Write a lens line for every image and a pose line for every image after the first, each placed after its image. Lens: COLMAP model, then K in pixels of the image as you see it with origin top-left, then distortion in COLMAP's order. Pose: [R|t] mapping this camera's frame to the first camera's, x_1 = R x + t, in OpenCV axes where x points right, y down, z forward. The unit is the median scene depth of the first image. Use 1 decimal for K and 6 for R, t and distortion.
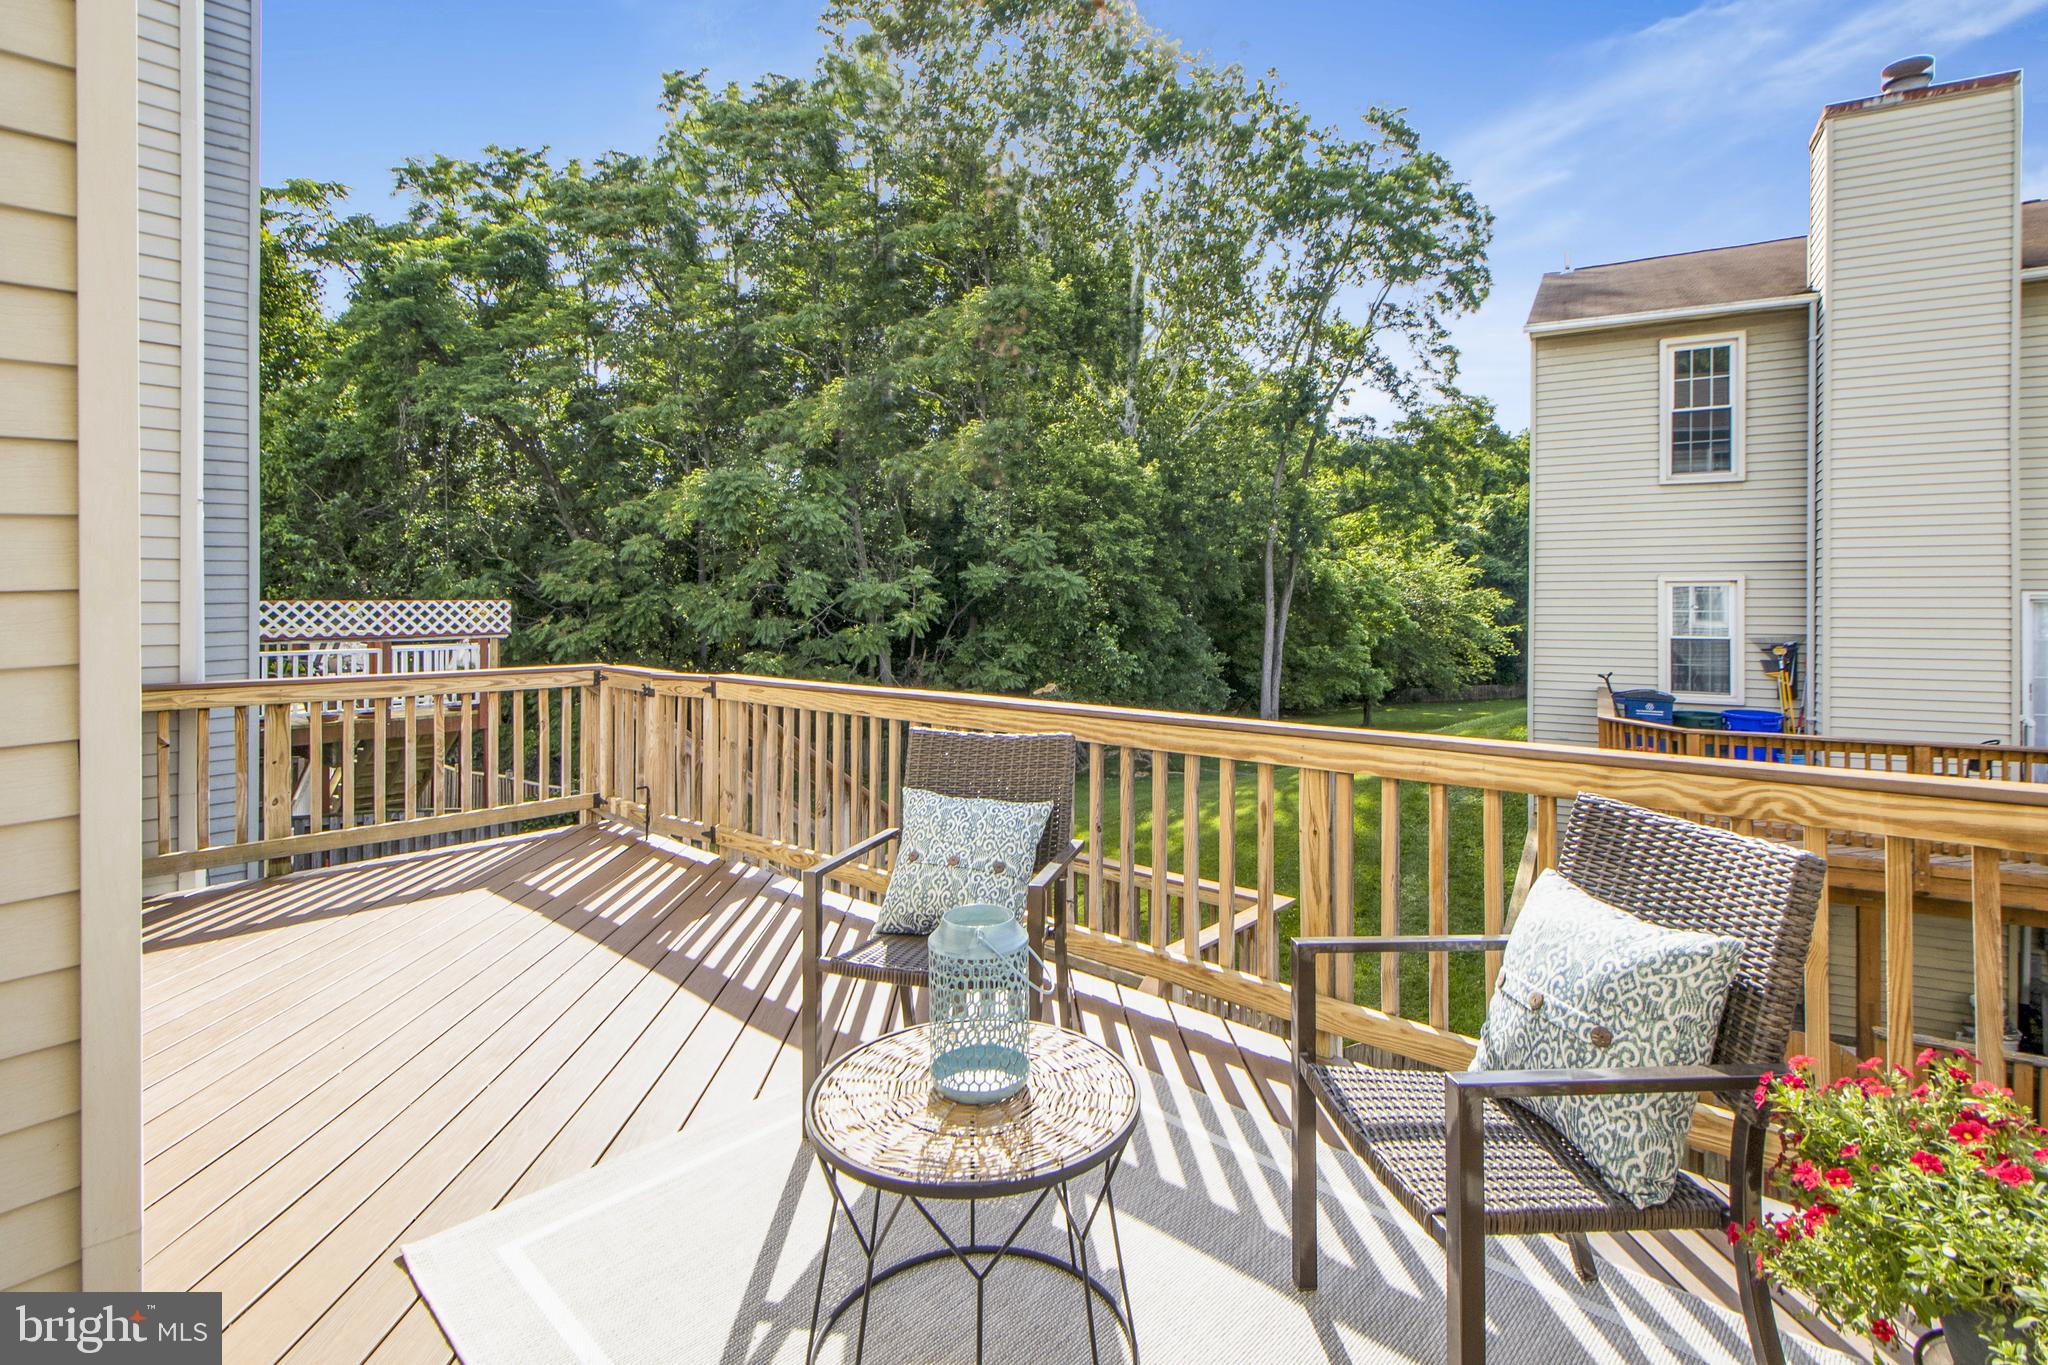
lens RADIAL K [[962.7, 0, 1044.2], [0, 962.7, 597.7], [0, 0, 1]] dist [0.027251, -0.013943]
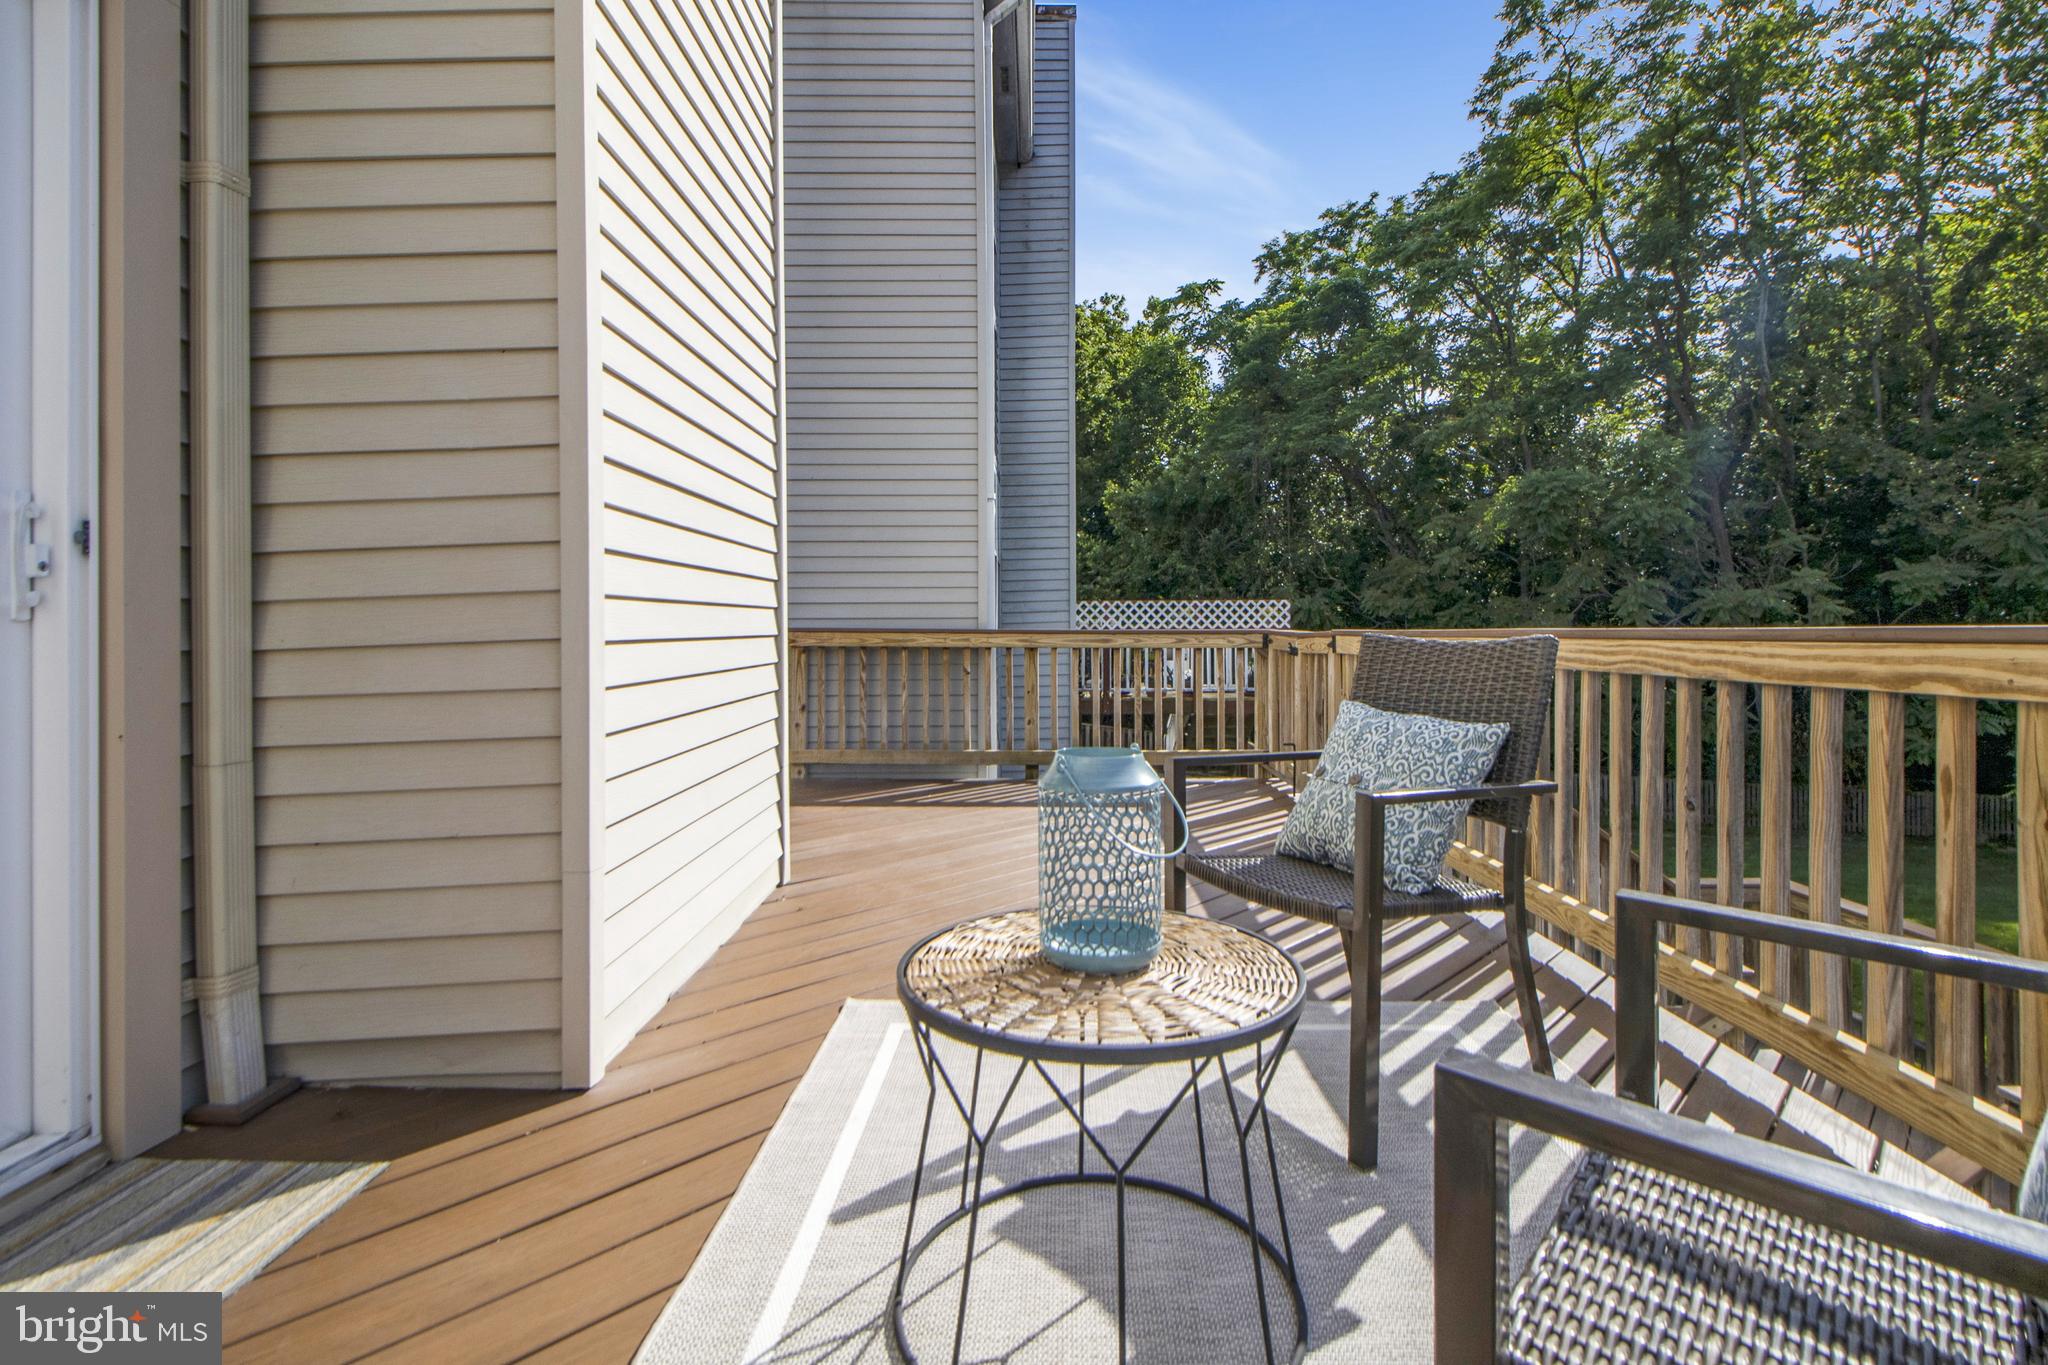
lens RADIAL K [[971.2, 0, 1200.4], [0, 971.2, 680.6], [0, 0, 1]] dist [0.001012, -0.000148]
pose [[0.669194, -0.001796, -0.743085, 0.167645], [0.004860, 0.999986, 0.001959, 0.074615], [0.743071, -0.004923, 0.669194, 0.144299]]
